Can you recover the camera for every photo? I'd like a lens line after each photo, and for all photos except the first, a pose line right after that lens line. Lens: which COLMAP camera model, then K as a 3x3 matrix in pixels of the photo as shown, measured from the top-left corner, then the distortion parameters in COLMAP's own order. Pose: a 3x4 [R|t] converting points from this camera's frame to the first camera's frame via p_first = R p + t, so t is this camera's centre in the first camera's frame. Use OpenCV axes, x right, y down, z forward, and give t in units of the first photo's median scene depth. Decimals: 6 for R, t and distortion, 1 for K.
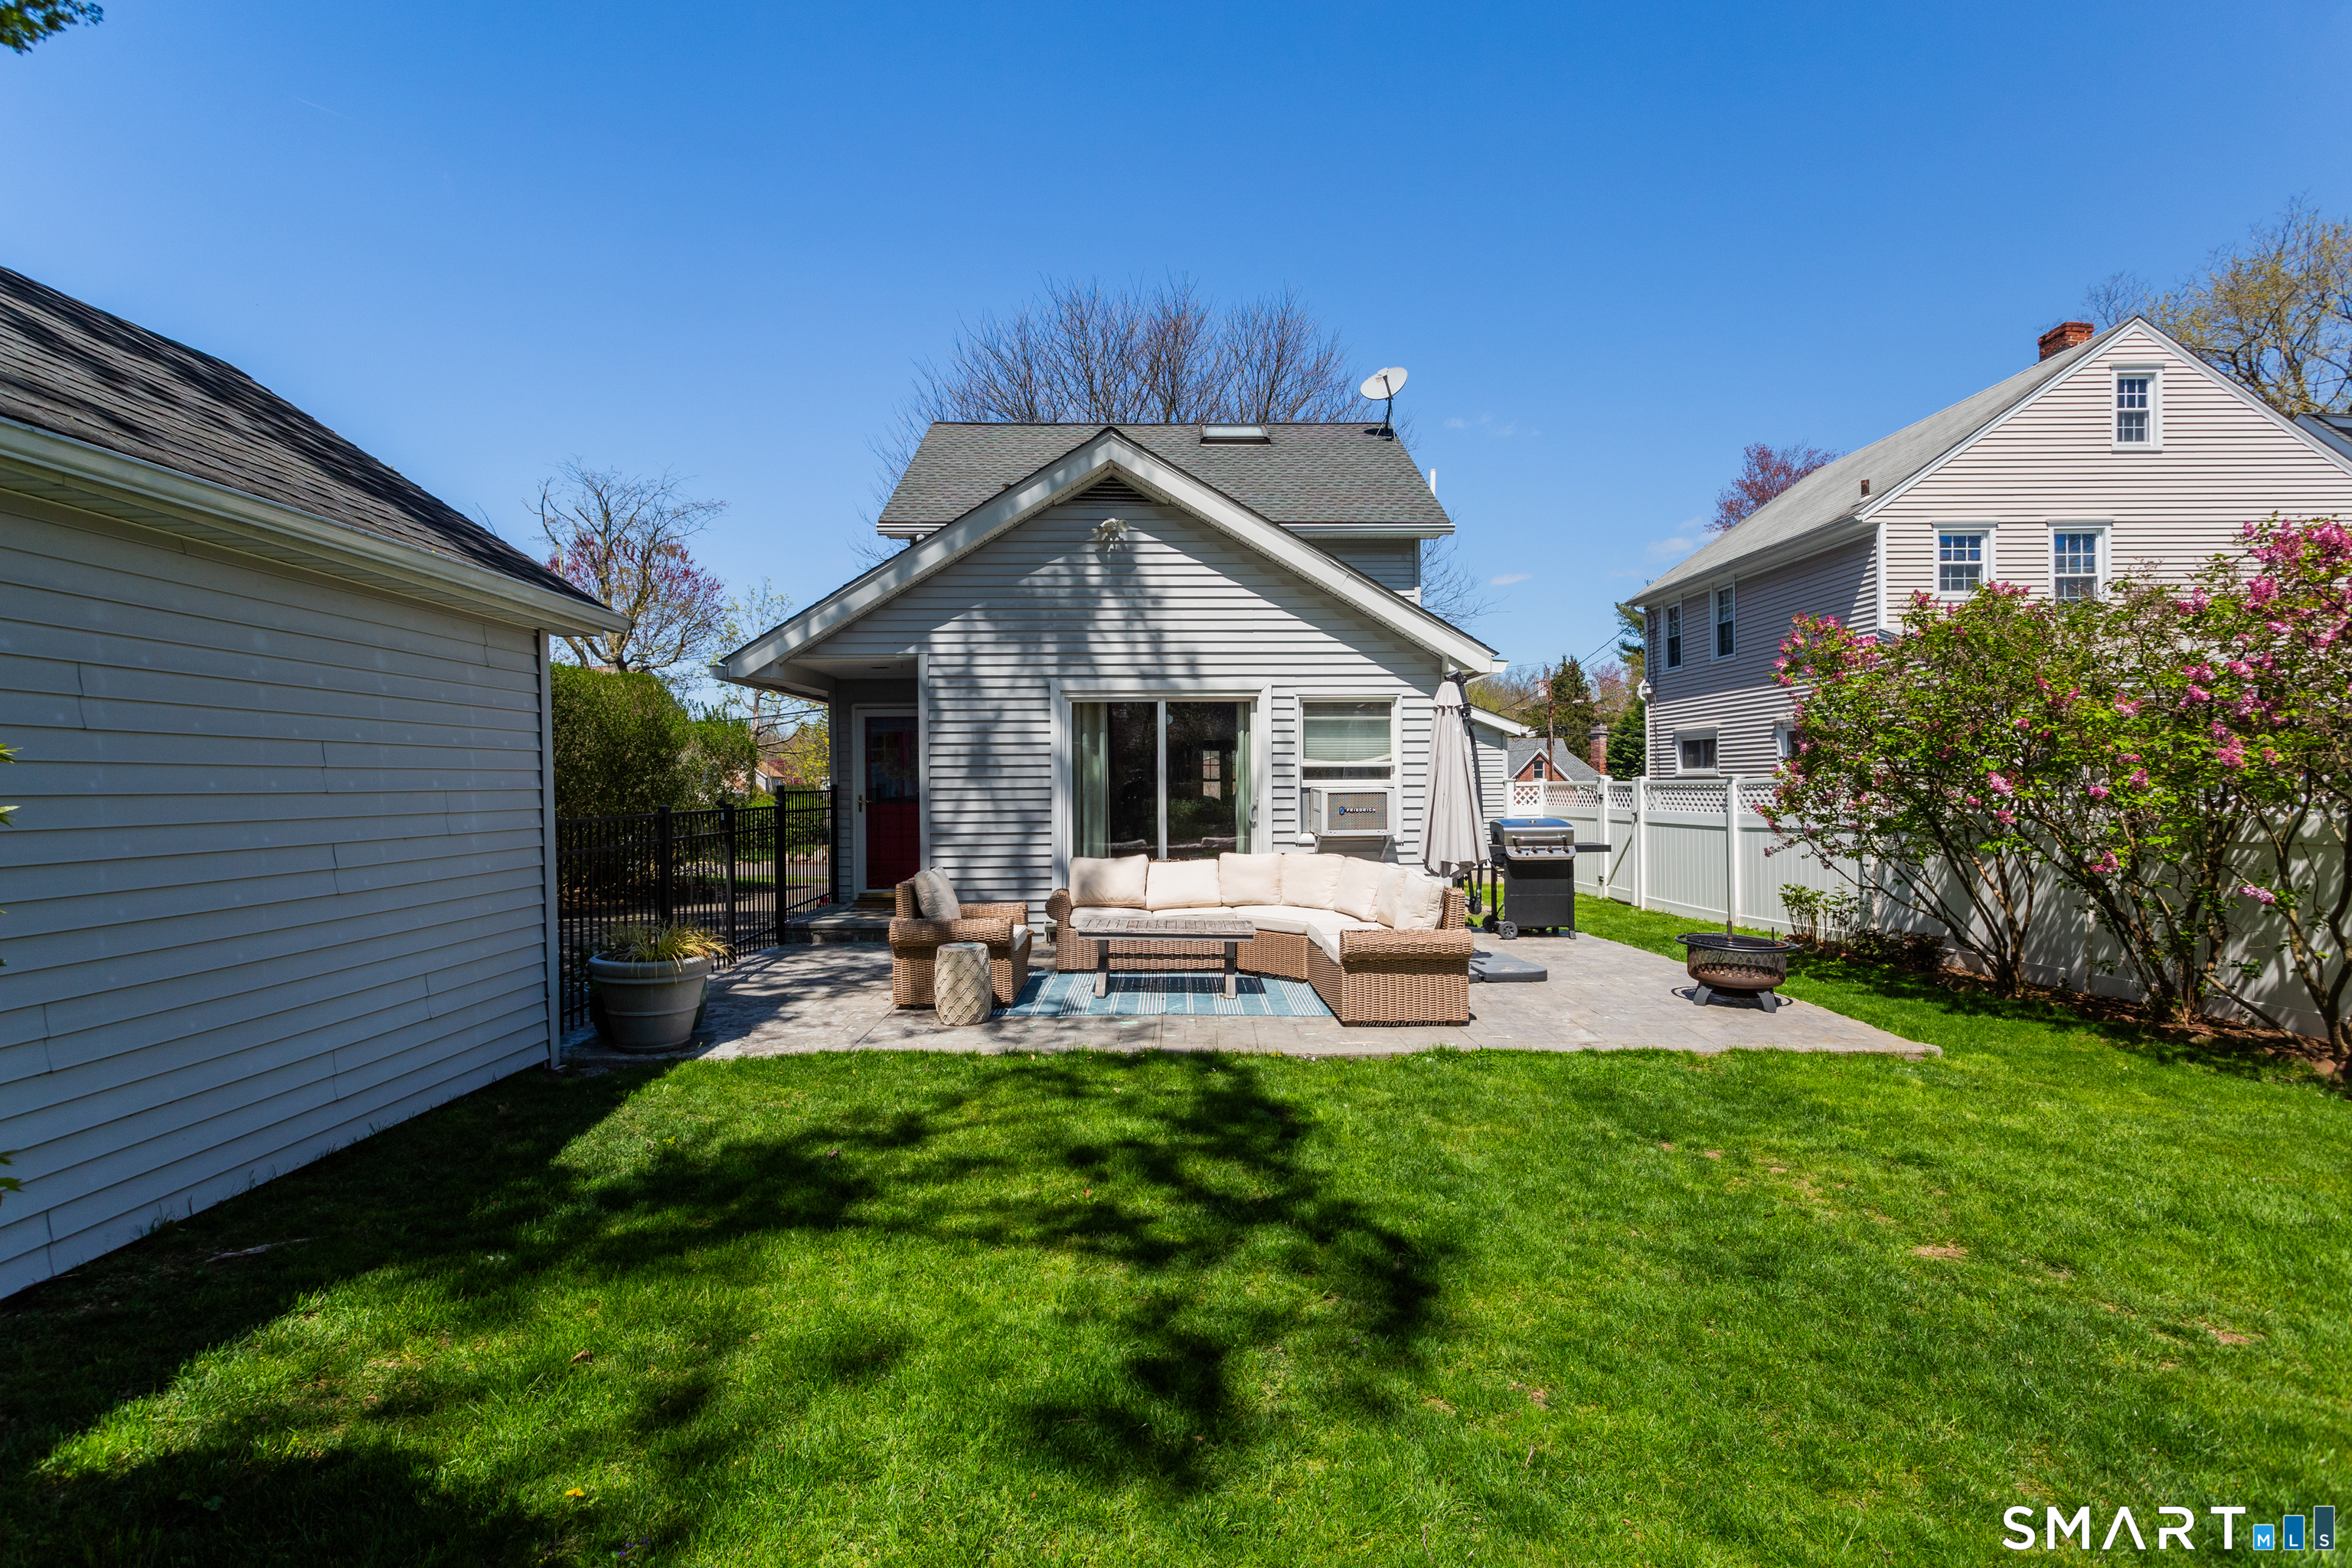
lens RADIAL K [[1263.3, 0, 1176.0], [0, 1263.3, 784.0], [0, 0, 1]] dist [0.001473, 0.000589]
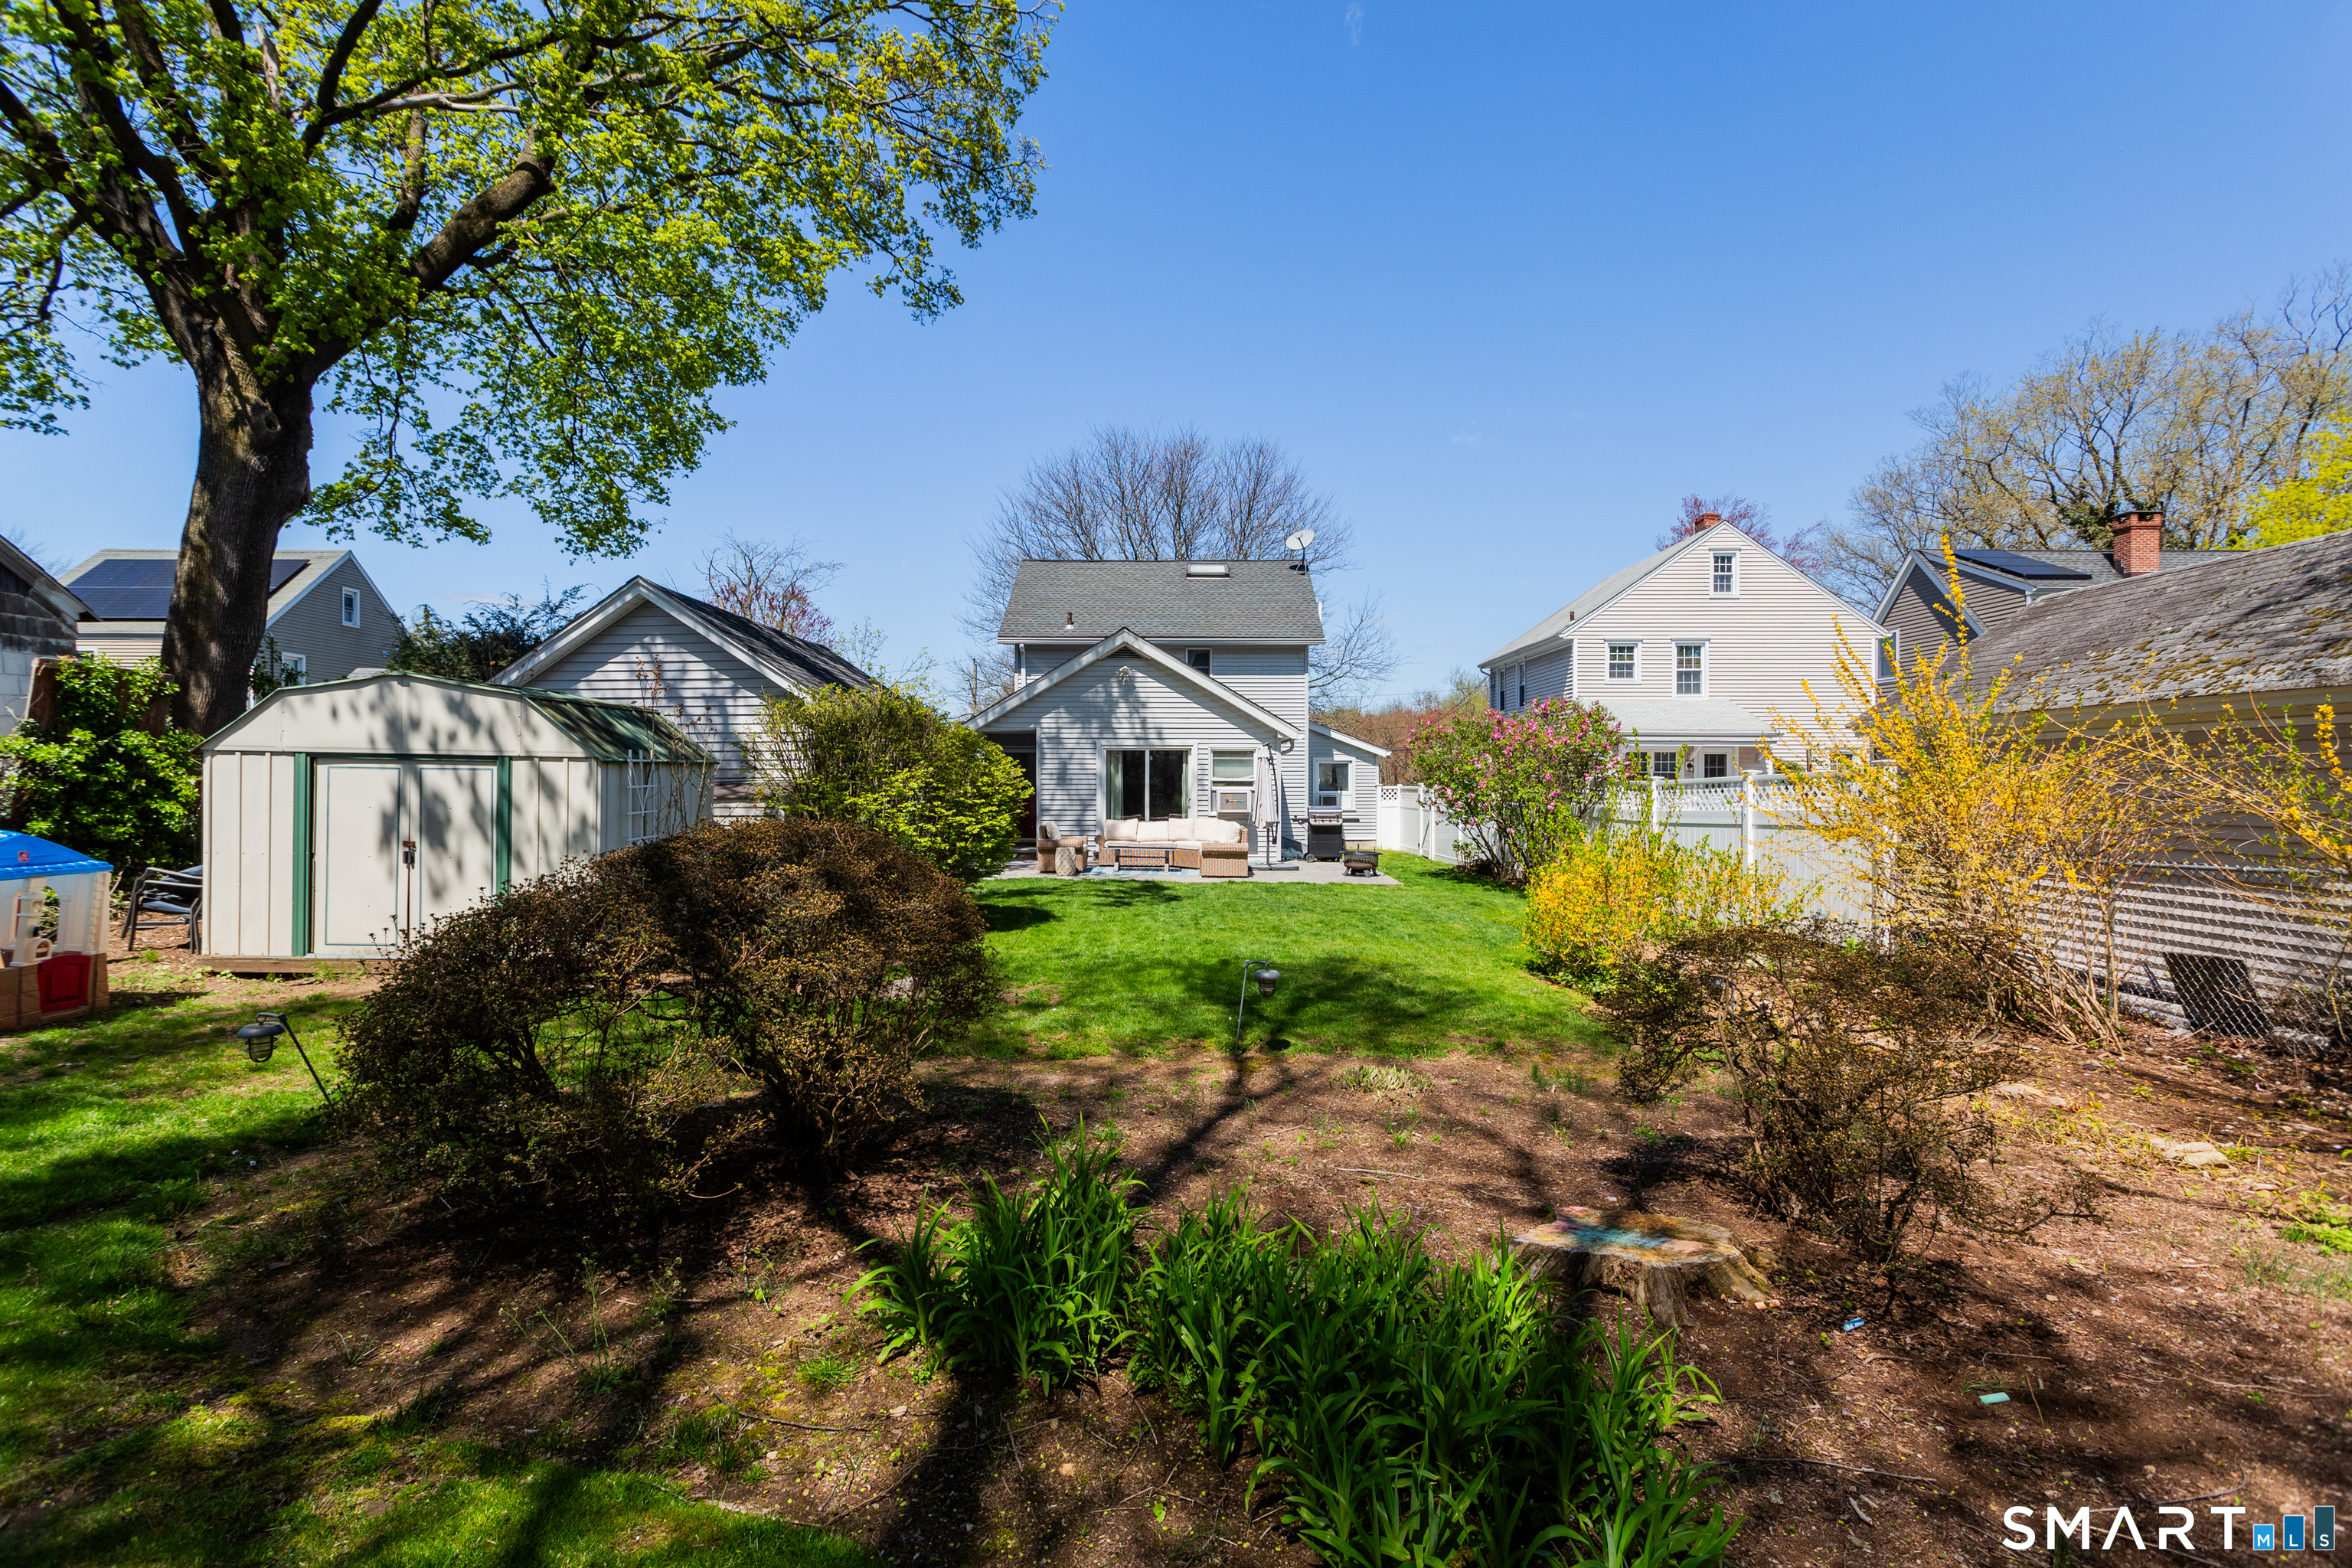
lens RADIAL K [[1263.3, 0, 1176.0], [0, 1263.3, 784.0], [0, 0, 1]] dist [0.001473, 0.000589]
pose [[0.999567, 0.009681, -0.027802, 0.099579], [-0.009565, 0.999945, 0.004289, -0.016506], [0.027842, -0.004021, 0.999604, -1.157489]]
